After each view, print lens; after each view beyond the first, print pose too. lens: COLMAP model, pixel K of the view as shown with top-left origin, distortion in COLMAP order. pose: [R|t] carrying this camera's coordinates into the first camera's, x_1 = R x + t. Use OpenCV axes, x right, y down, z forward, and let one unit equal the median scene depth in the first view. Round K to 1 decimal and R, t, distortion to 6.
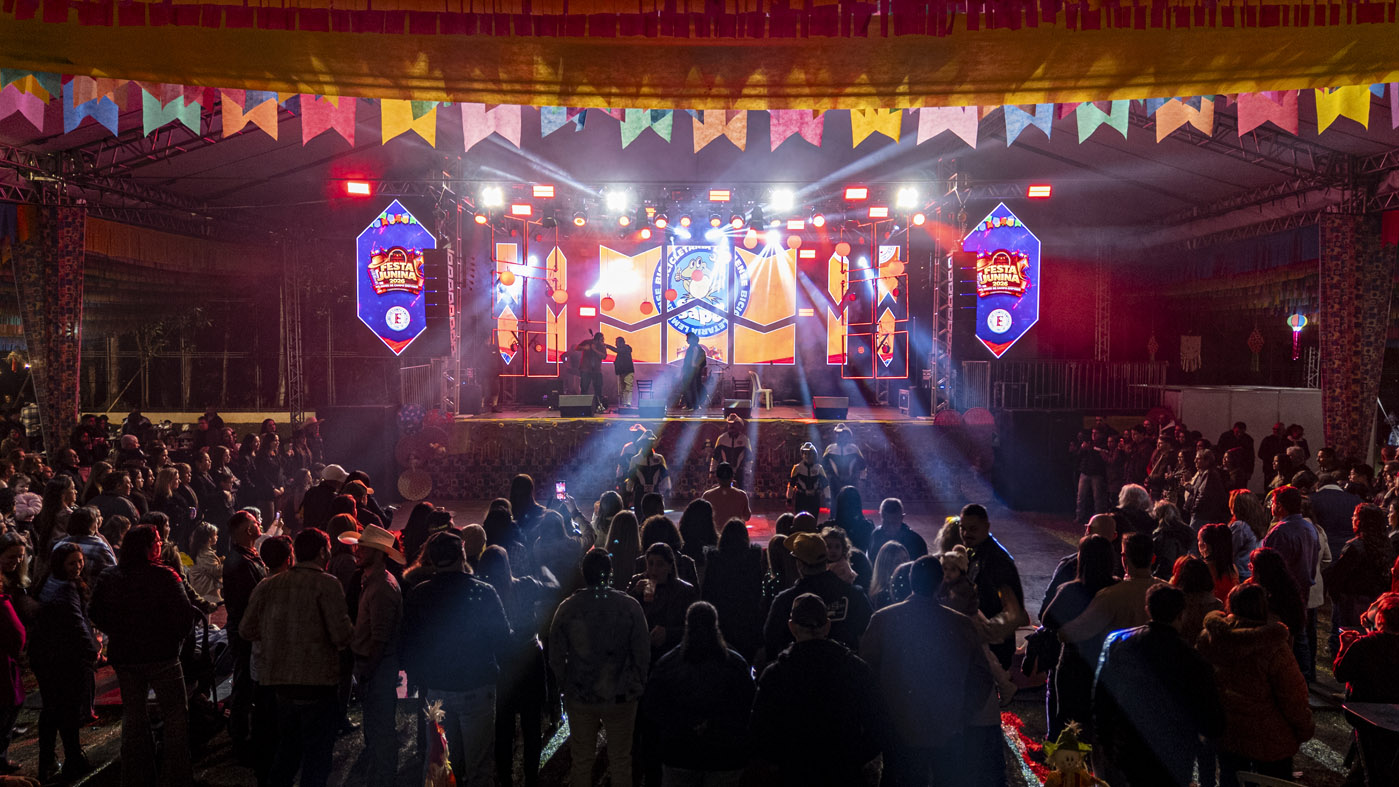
lens RADIAL K [[1025.3, 0, 698.6], [0, 1025.3, 402.0], [0, 0, 1]] dist [0.063332, -0.062033]
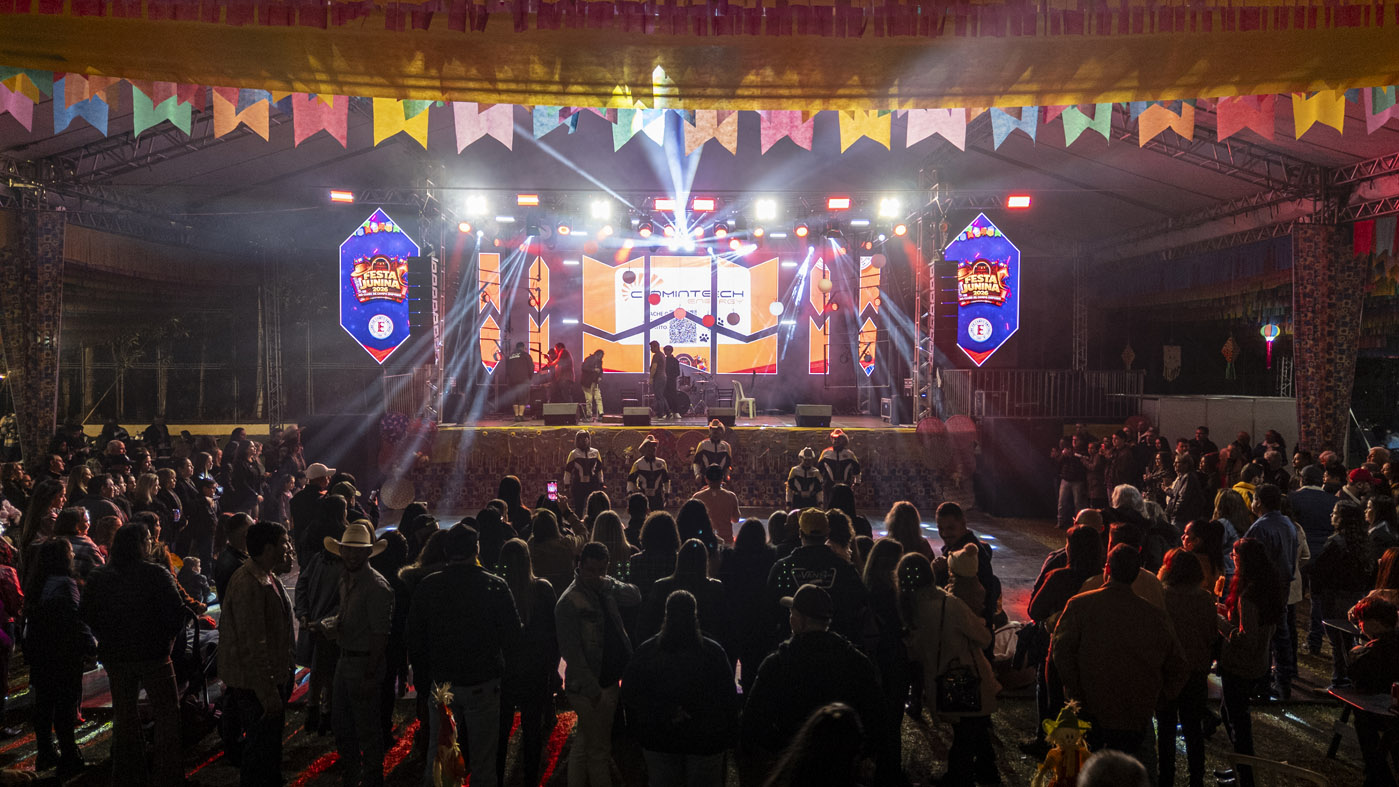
lens RADIAL K [[1025.3, 0, 698.6], [0, 1025.3, 402.2], [0, 0, 1]] dist [0.063332, -0.062033]
pose [[0.999776, -0.001225, 0.021127, -0.005796], [0.001520, 0.999902, -0.013946, 0.006294], [-0.021108, 0.013975, 0.999680, -0.002904]]
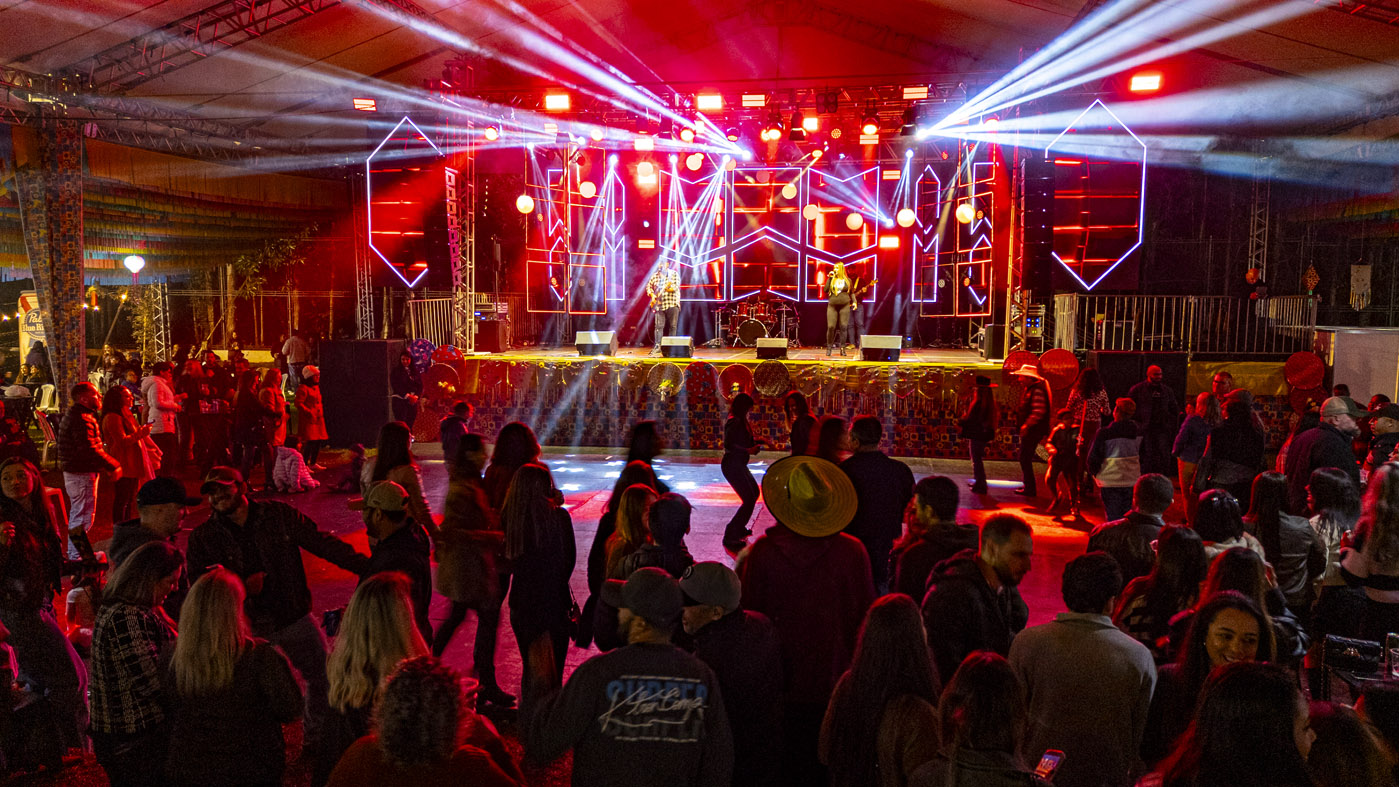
lens RADIAL K [[1025.3, 0, 693.4], [0, 1025.3, 402.8], [0, 0, 1]] dist [0.063332, -0.062033]
pose [[0.985693, 0.018539, -0.167528, 0.120794], [-0.010069, 0.998634, 0.051265, 0.009019], [0.168250, -0.048845, 0.984534, 0.124824]]
